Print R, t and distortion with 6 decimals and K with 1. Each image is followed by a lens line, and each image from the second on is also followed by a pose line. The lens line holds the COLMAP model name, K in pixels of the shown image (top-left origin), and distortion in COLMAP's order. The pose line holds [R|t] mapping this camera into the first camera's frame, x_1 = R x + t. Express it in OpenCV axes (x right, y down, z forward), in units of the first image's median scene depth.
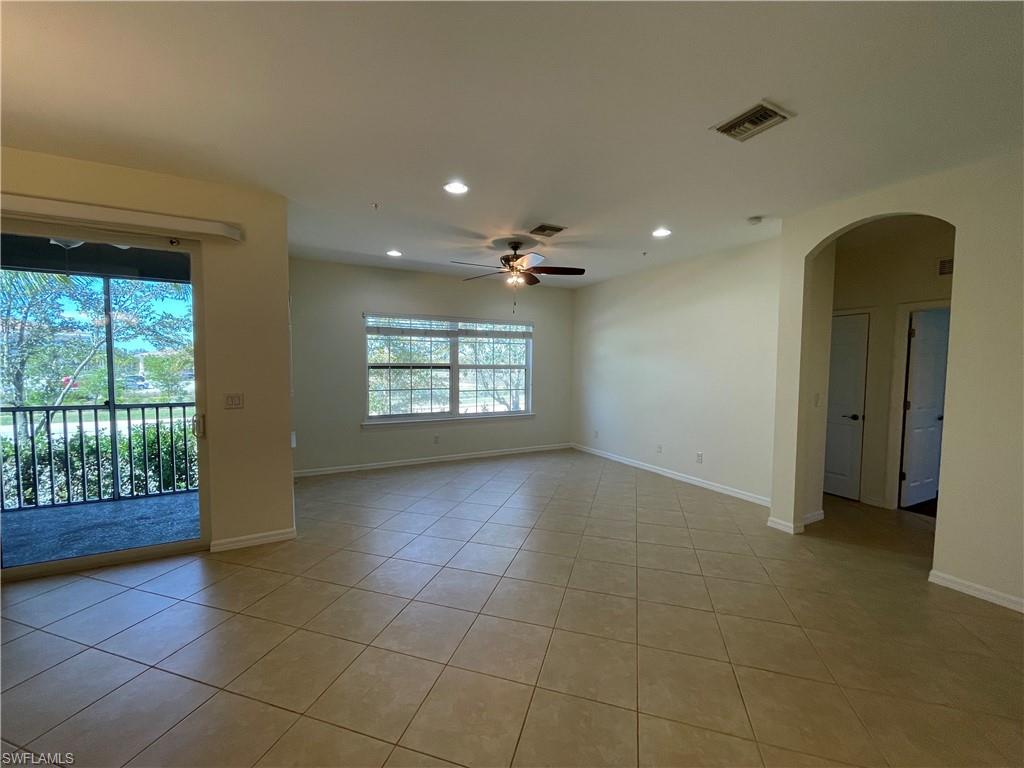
lens RADIAL K [[411.5, 0, 511.2], [0, 411.5, 387.8], [0, 0, 1]] dist [-0.001461, -0.000066]
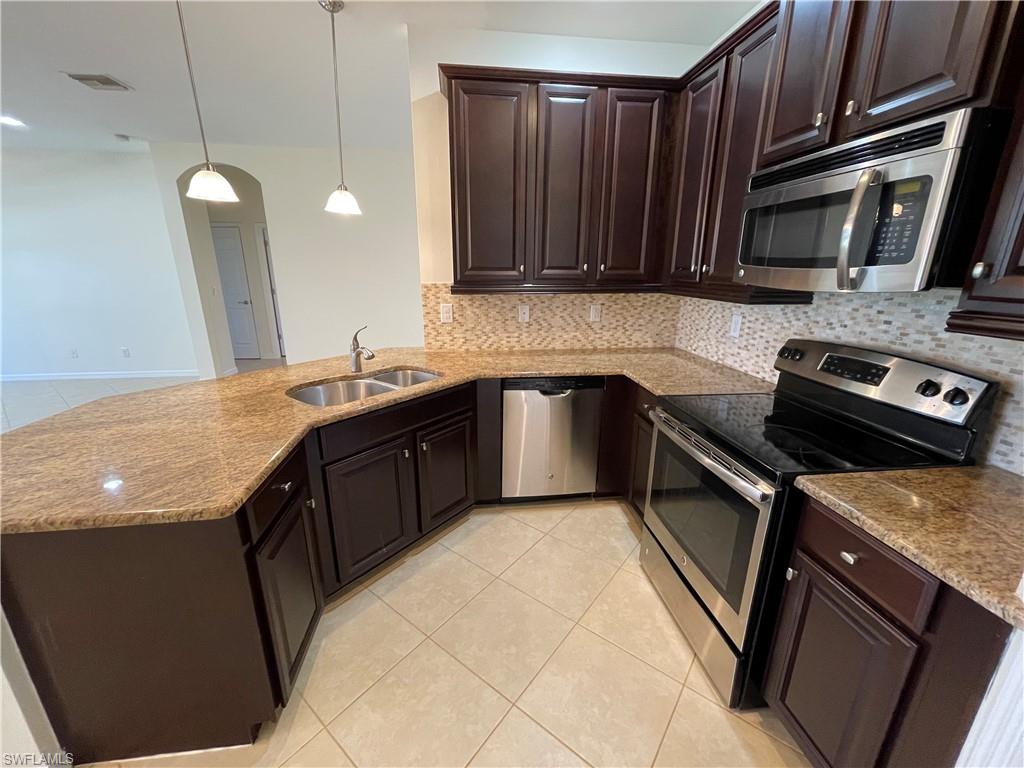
lens RADIAL K [[413.0, 0, 509.8], [0, 413.0, 386.1], [0, 0, 1]] dist [-0.002056, -0.000346]
pose [[0.358377, -0.265573, 0.895007, -0.181647], [0.054215, 0.962988, 0.264036, 0.019698], [-0.932001, -0.046102, 0.359511, -0.351307]]
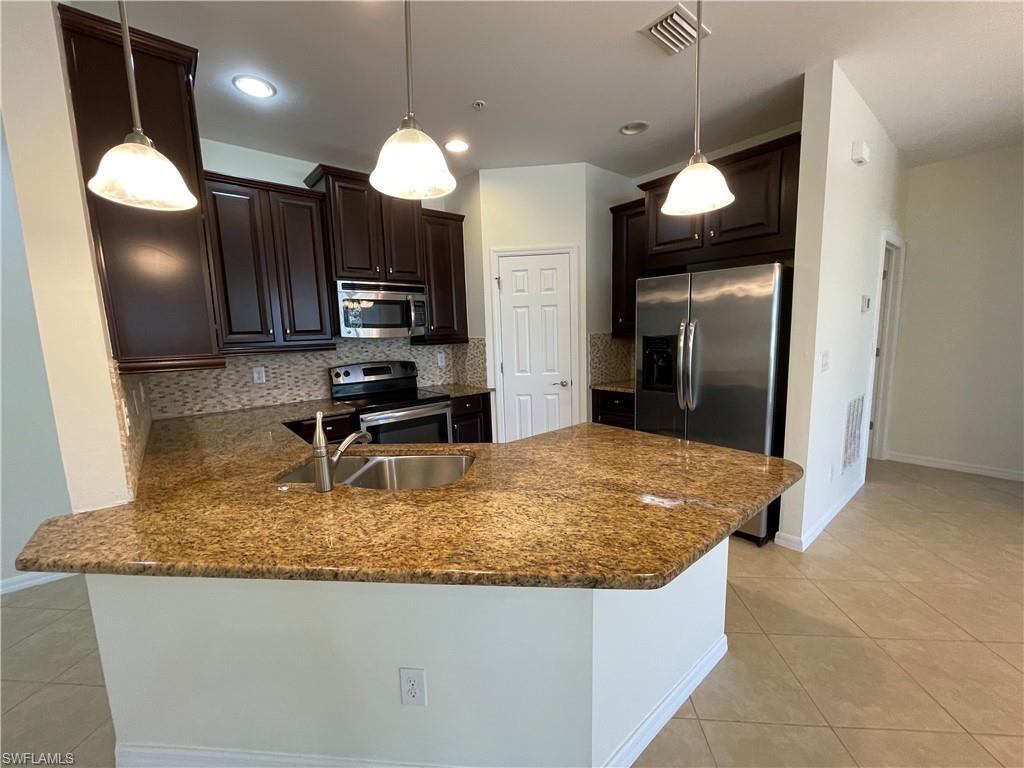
lens RADIAL K [[413.0, 0, 509.8], [0, 413.0, 386.1], [0, 0, 1]] dist [-0.002056, -0.000346]
pose [[-0.978603, 0.051556, -0.199193, 0.094714], [0.013224, 0.981857, 0.189160, -0.003370], [0.205331, 0.182478, -0.961530, 0.236569]]
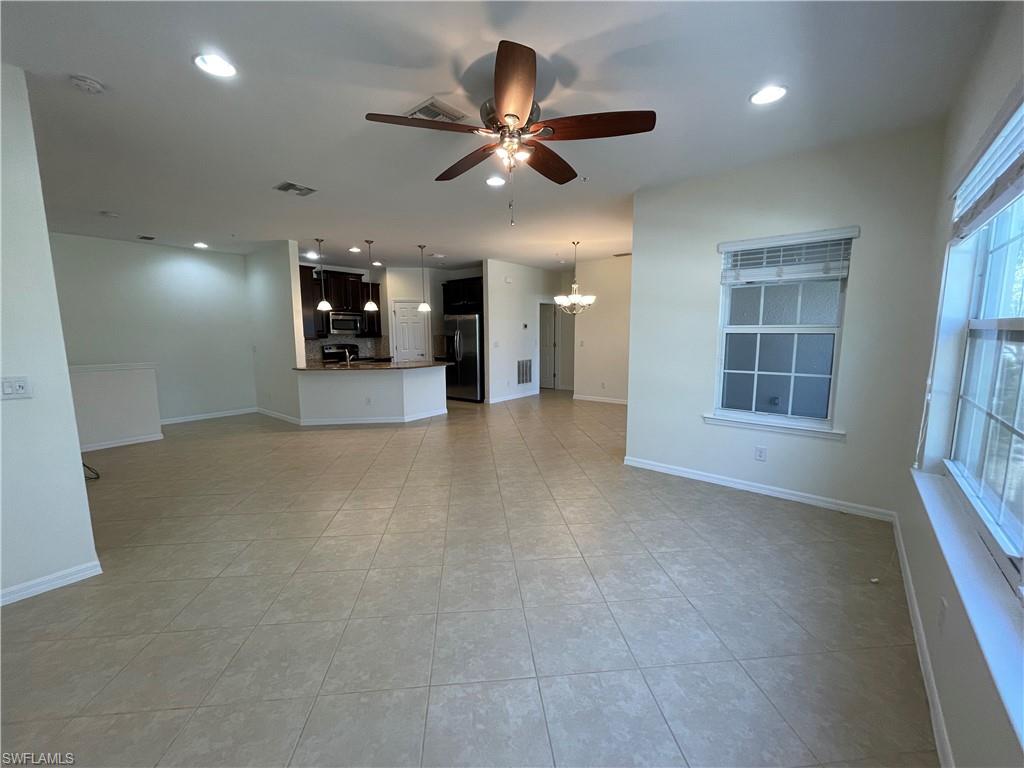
lens RADIAL K [[411.5, 0, 511.2], [0, 411.5, 387.8], [0, 0, 1]] dist [-0.001461, -0.000066]
pose [[-0.921605, 0.051712, -0.384670, 0.190608], [-0.022741, 0.982188, 0.186521, -0.067203], [0.387464, 0.180646, -0.904013, 1.309928]]
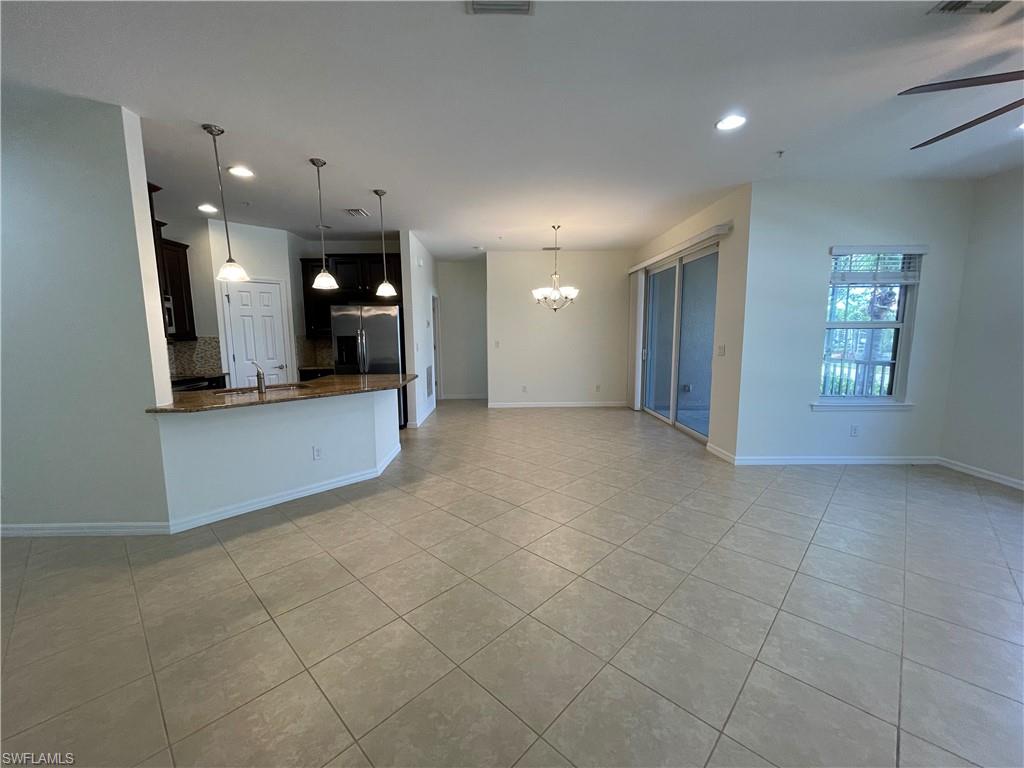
lens RADIAL K [[411.4, 0, 508.1], [0, 411.4, 385.6], [0, 0, 1]] dist [-0.001804, 0.000198]
pose [[-0.452360, 0.111066, -0.884893, 0.564455], [-0.046812, 0.987890, 0.147924, -0.013579], [0.890606, 0.108338, -0.441683, 0.600284]]
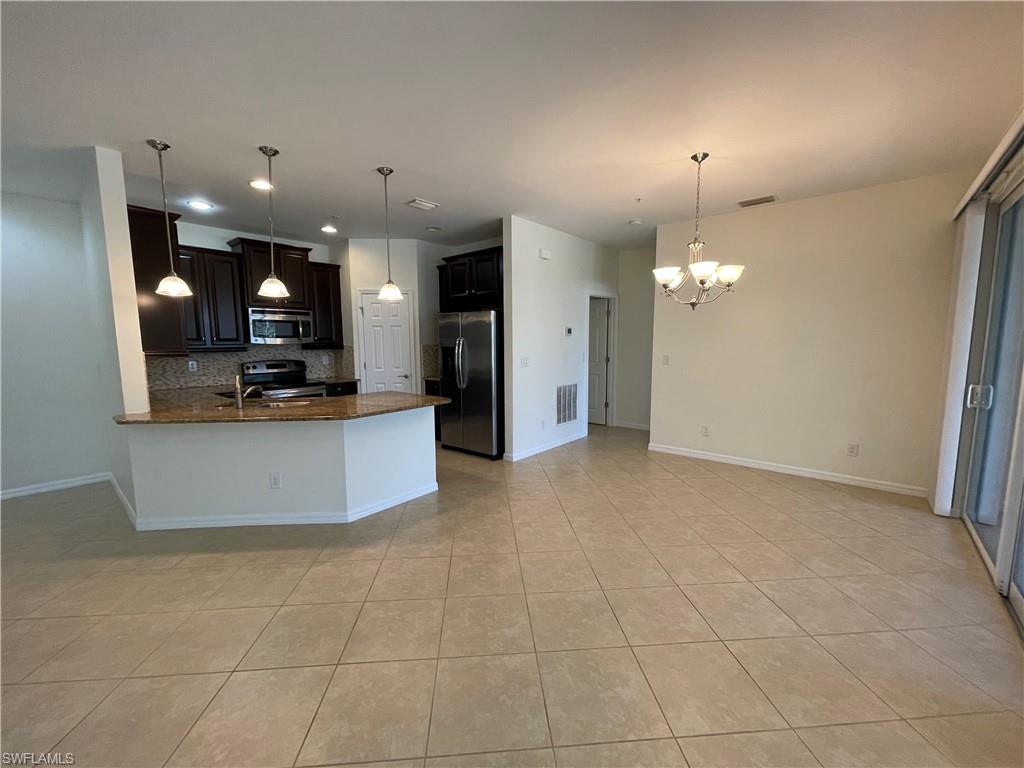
lens RADIAL K [[411.4, 0, 508.1], [0, 411.4, 385.6], [0, 0, 1]] dist [-0.001804, 0.000198]
pose [[-0.932879, 0.040794, -0.357872, 0.001637], [-0.019974, 0.986178, 0.164480, -0.034253], [0.359635, 0.160588, -0.919170, 0.692582]]
